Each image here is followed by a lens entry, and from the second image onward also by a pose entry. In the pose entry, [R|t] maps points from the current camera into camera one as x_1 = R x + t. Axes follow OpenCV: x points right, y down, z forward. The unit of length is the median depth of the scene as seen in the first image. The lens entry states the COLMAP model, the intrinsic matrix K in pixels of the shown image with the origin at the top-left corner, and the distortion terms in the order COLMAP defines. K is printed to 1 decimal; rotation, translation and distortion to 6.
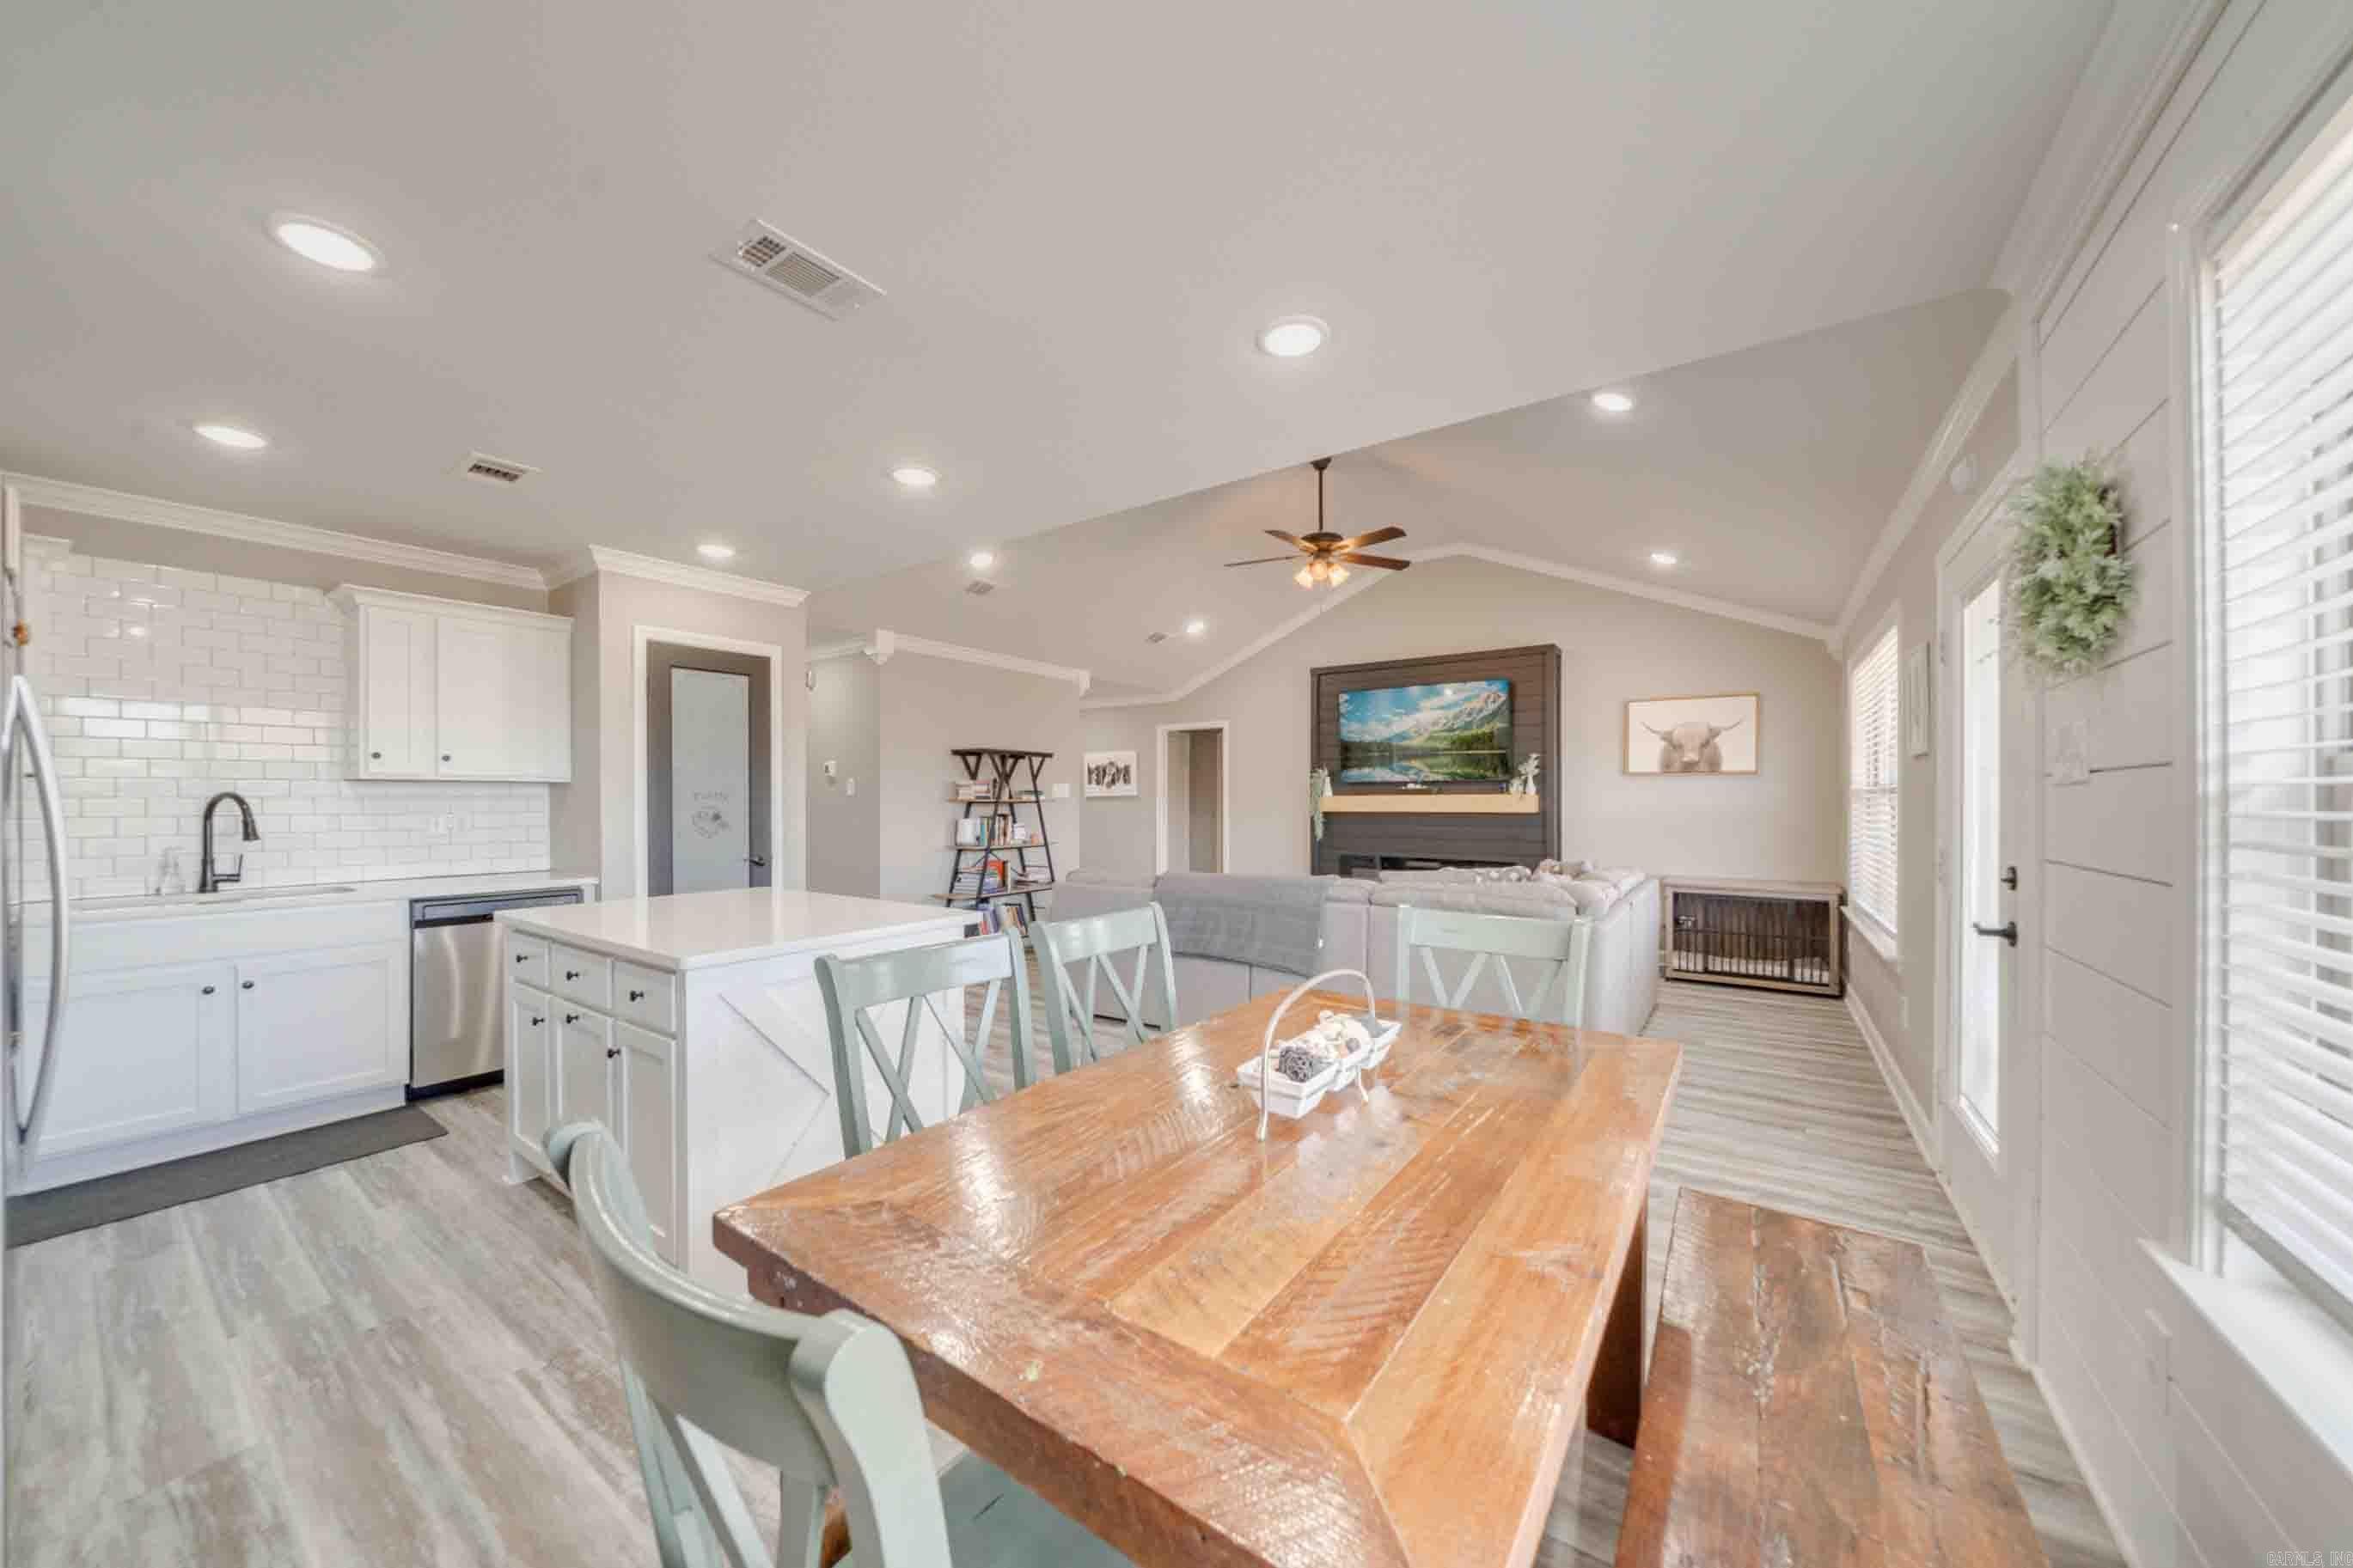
lens RADIAL K [[778.6, 0, 1168.9], [0, 778.6, 787.1], [0, 0, 1]] dist [-0.001849, -0.000140]
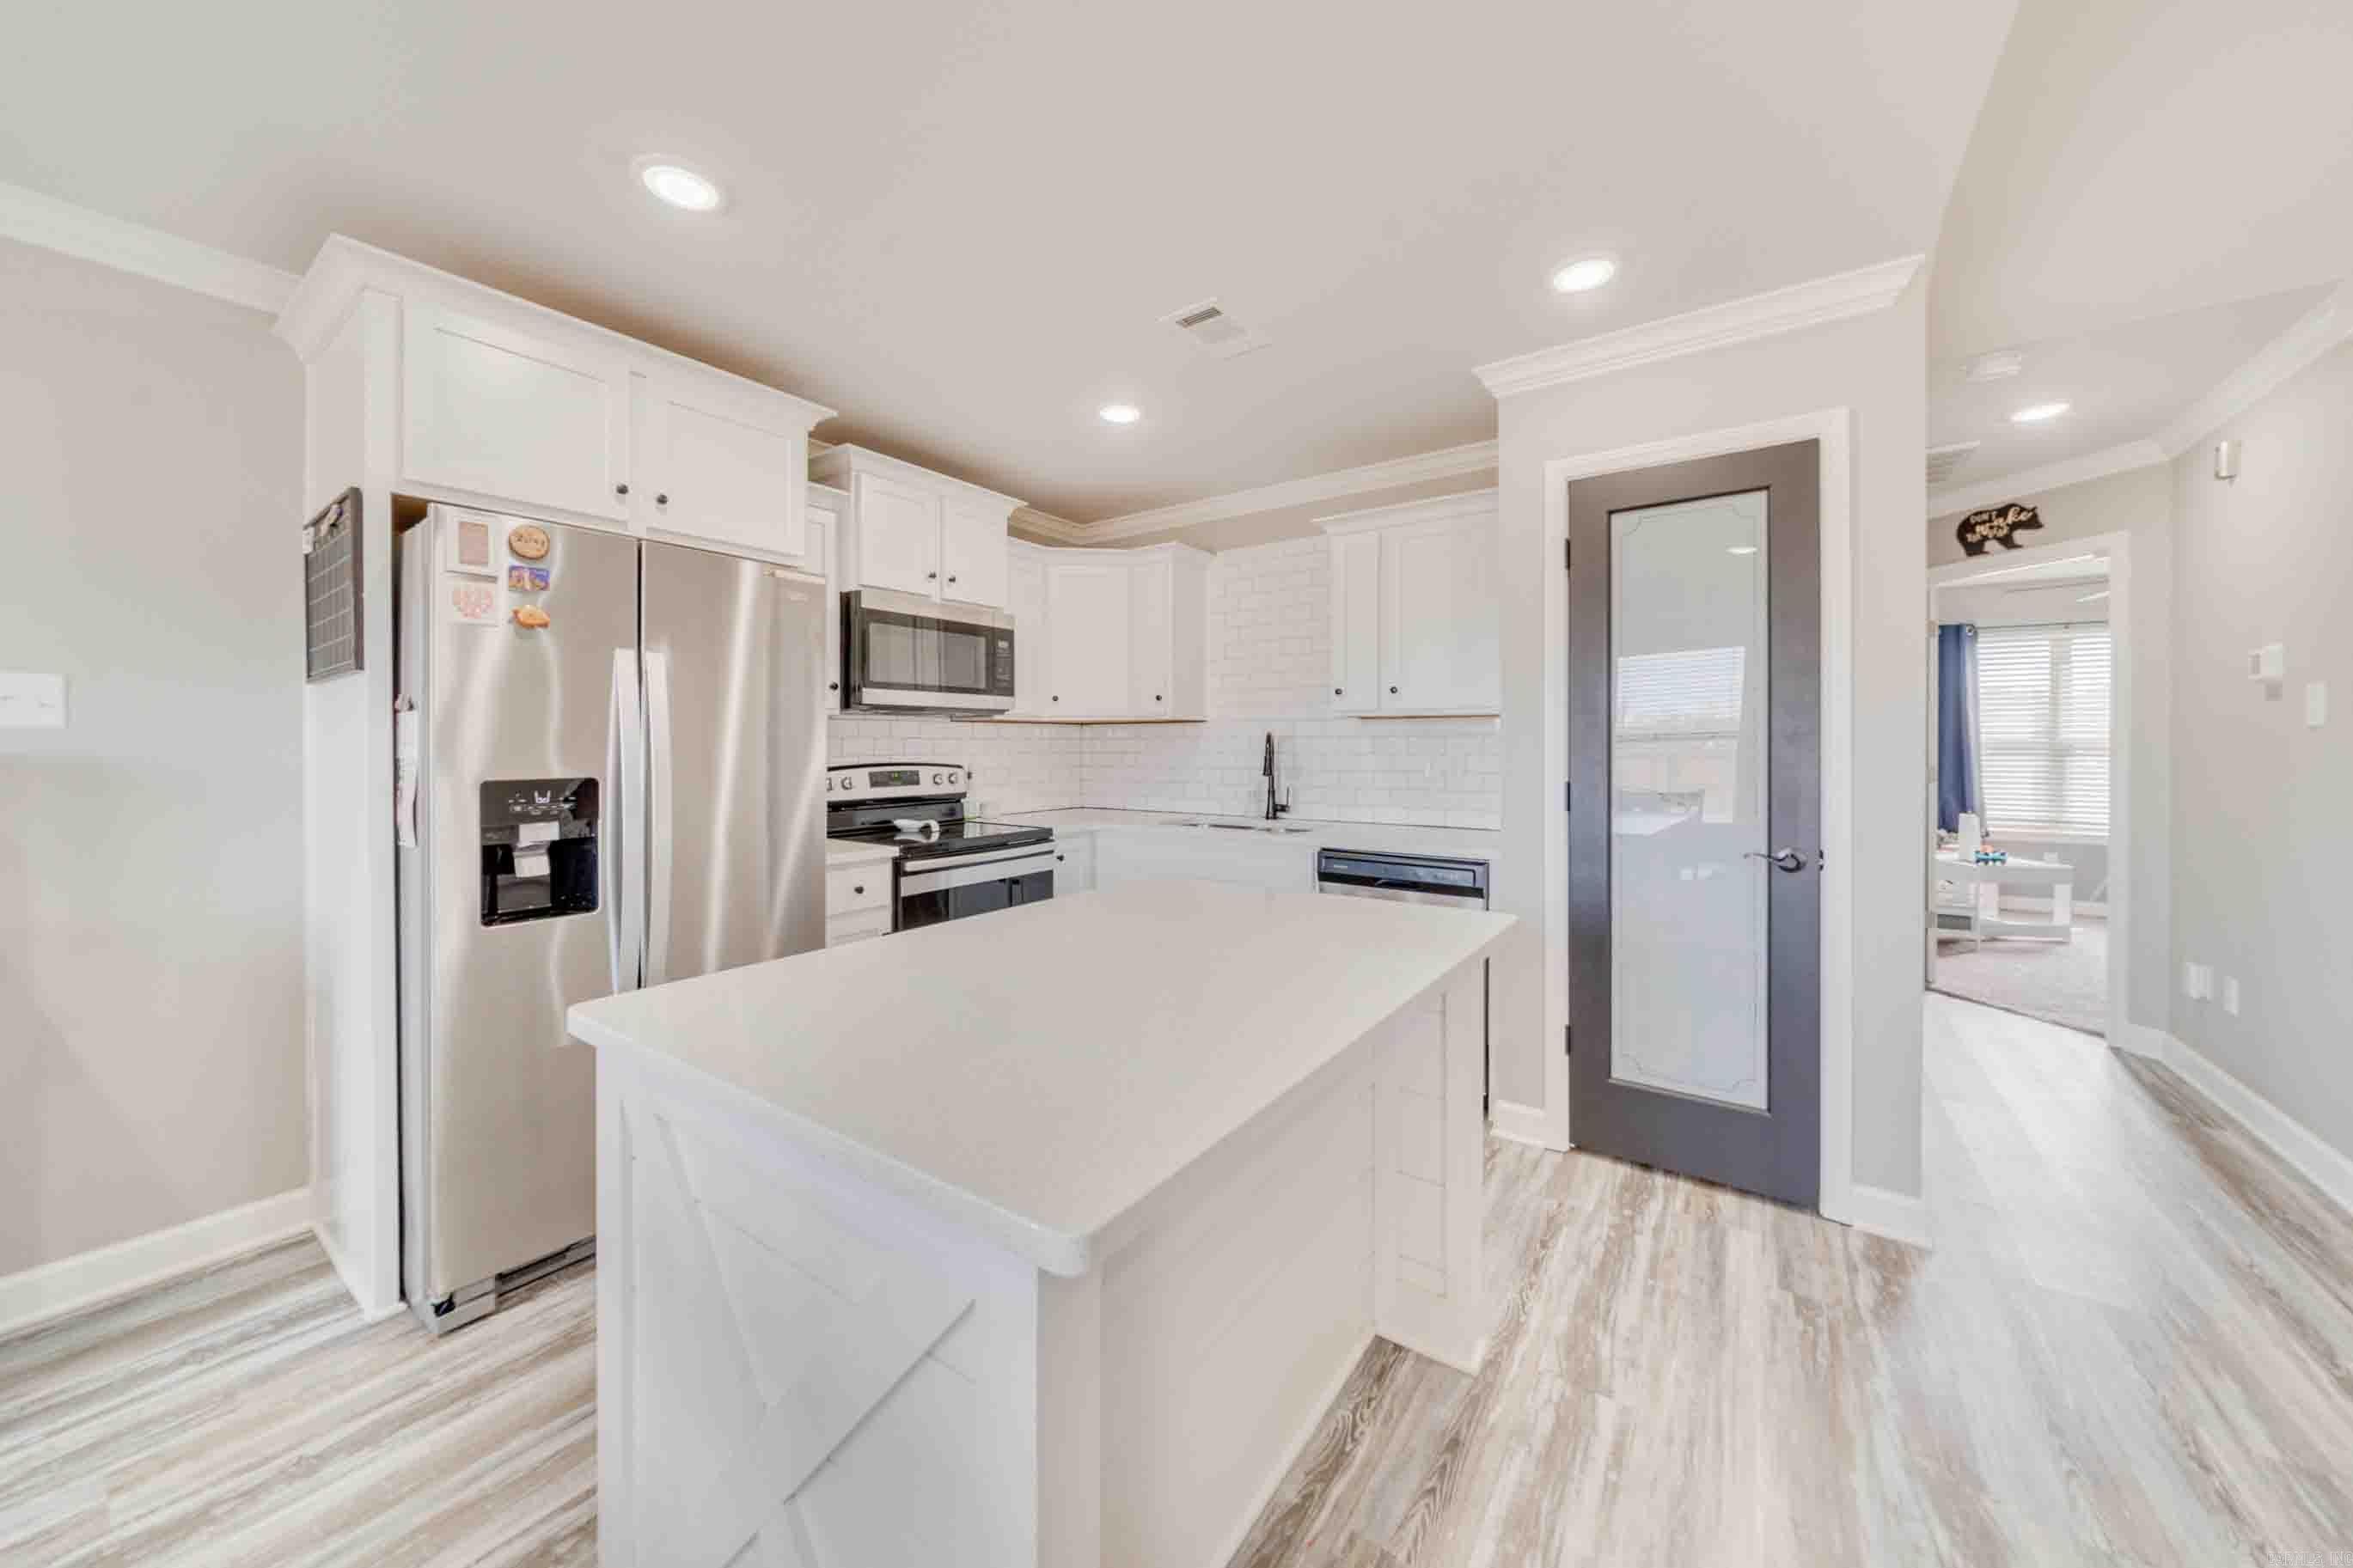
lens RADIAL K [[829.6, 0, 1163.5], [0, 829.6, 738.0], [0, 0, 1]] dist [-0.001227, -0.000159]
pose [[-0.008364, -0.003597, -0.999959, 0.000481], [0.017208, 0.999845, -0.003741, 0.007916], [0.999817, -0.017238, -0.008301, 0.394004]]
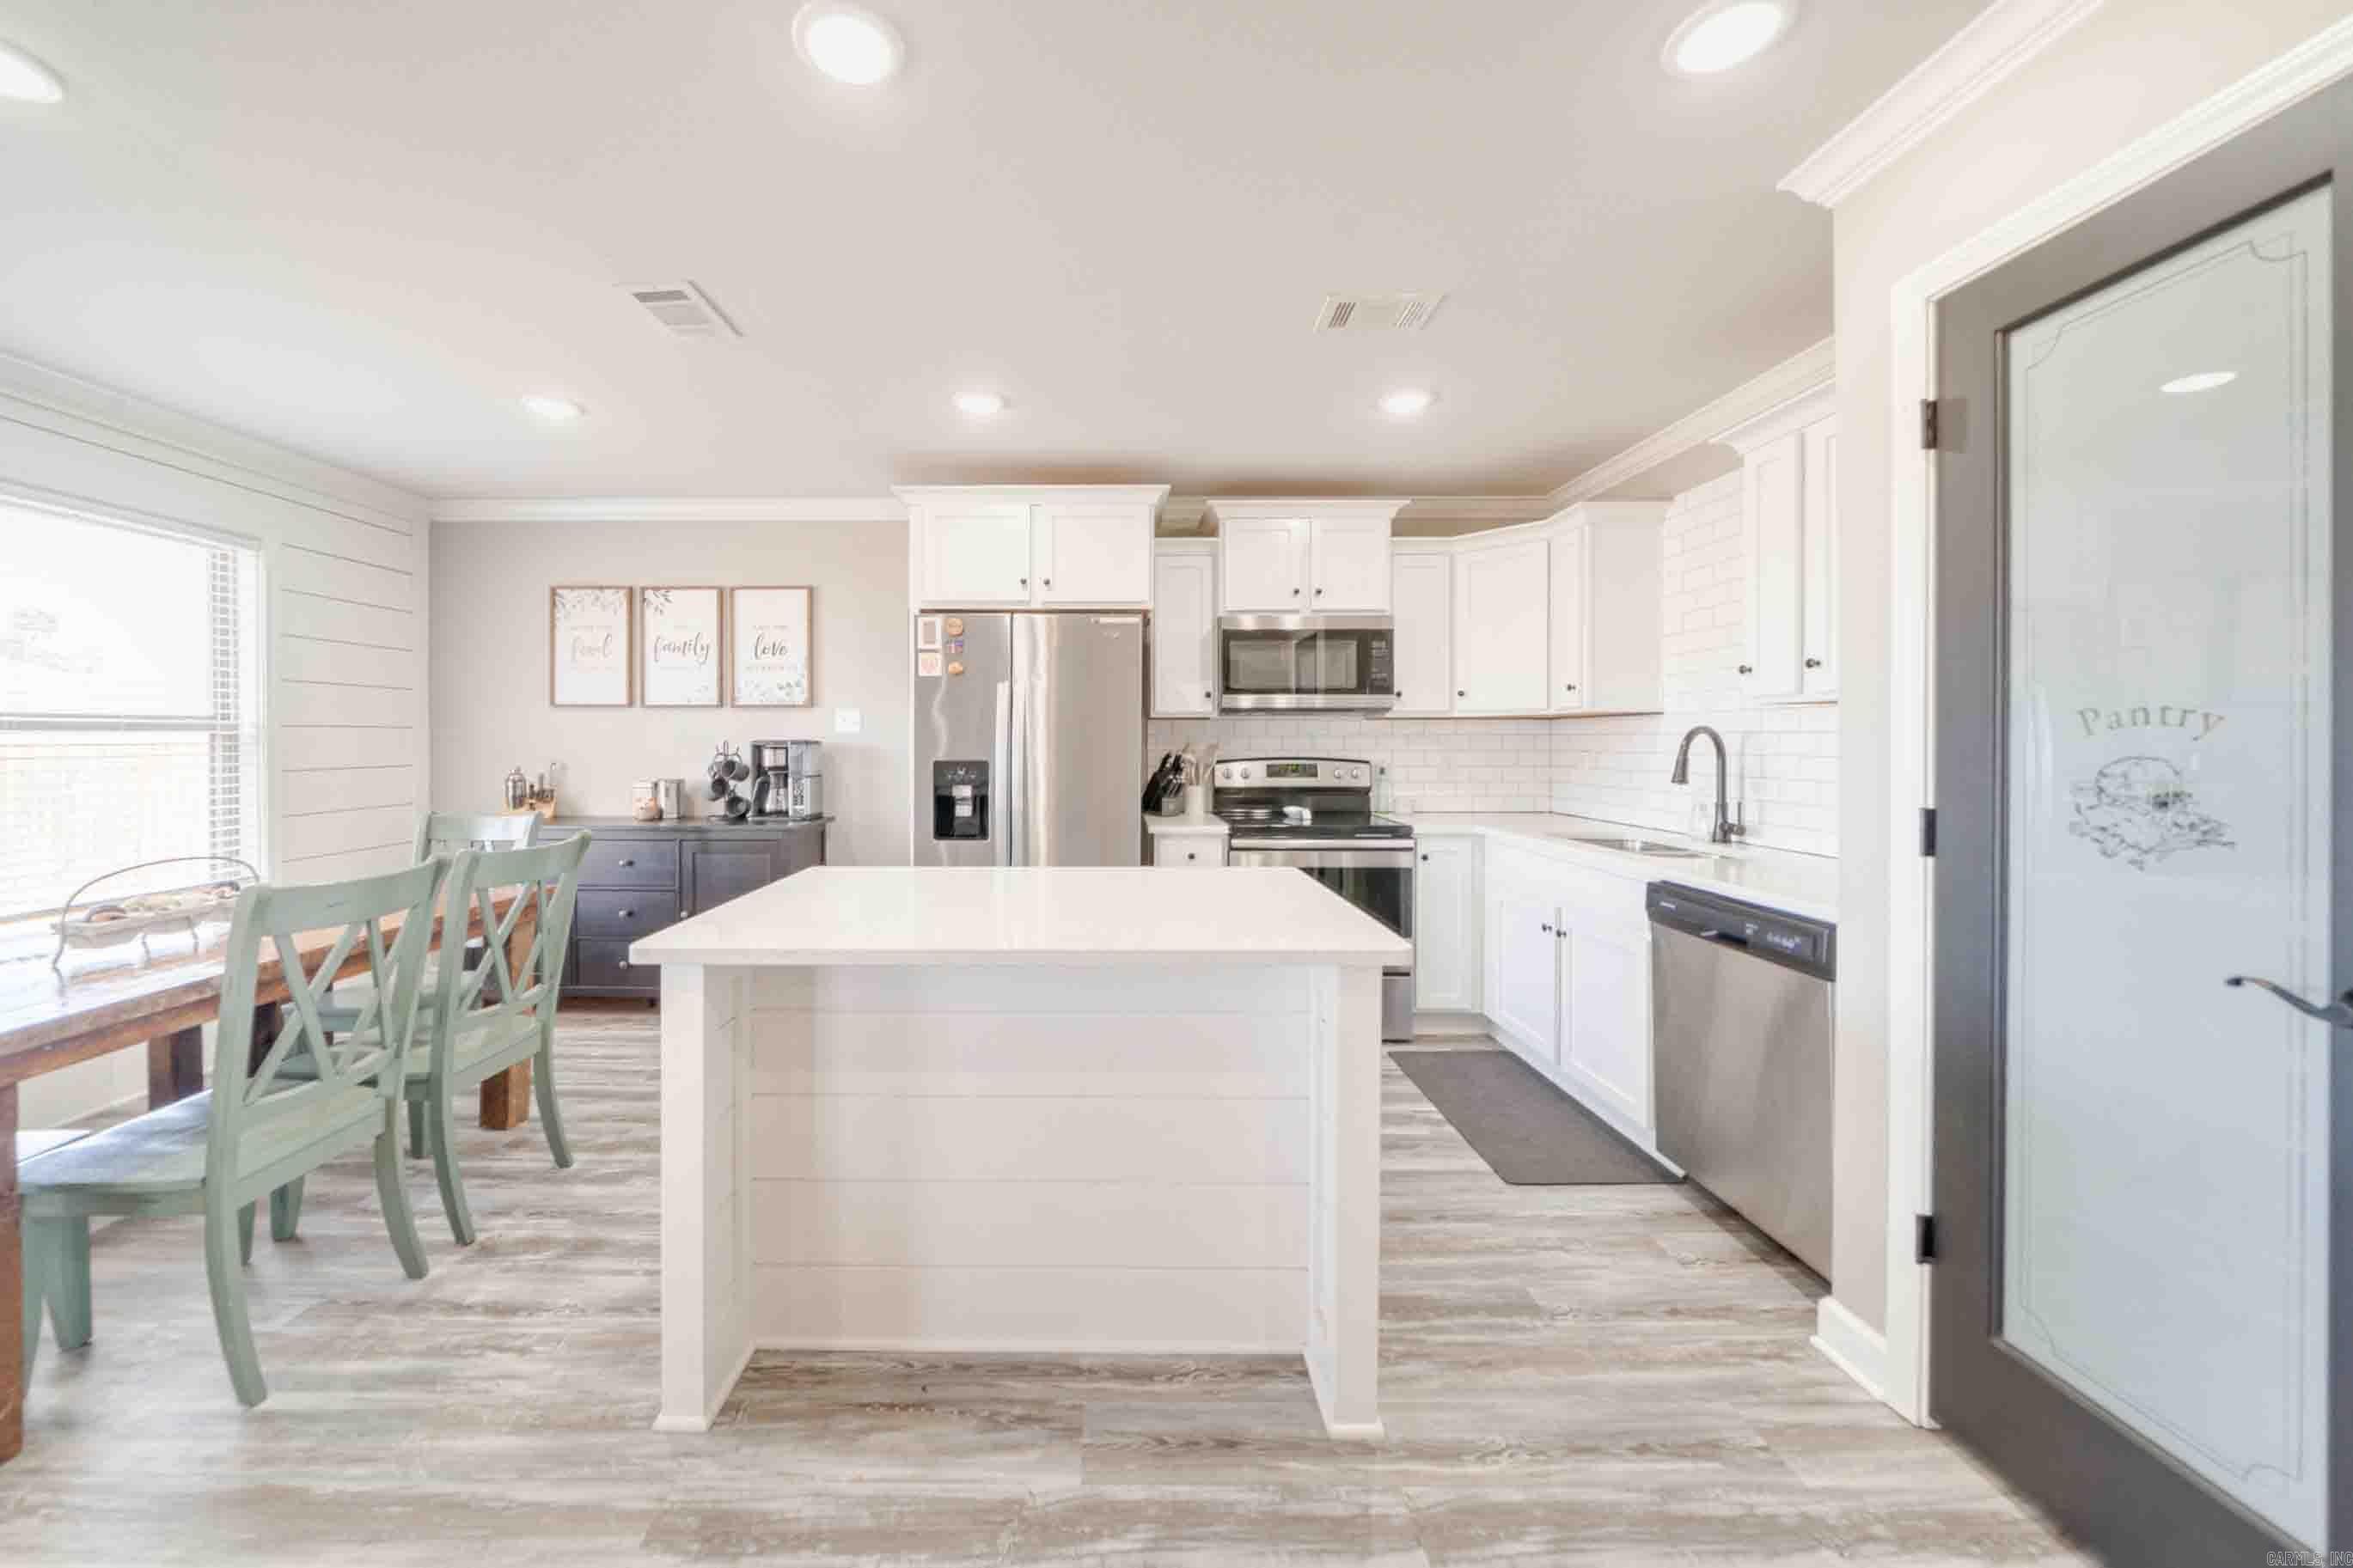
lens RADIAL K [[830.3, 0, 1110.1], [0, 830.3, 736.4], [0, 0, 1]] dist [-0.001412, -0.000103]
pose [[-0.821226, 0.000001, -0.570603, -0.070565], [0.010785, 0.999821, -0.015520, 0.011517], [0.570501, -0.018899, -0.821080, 0.635323]]
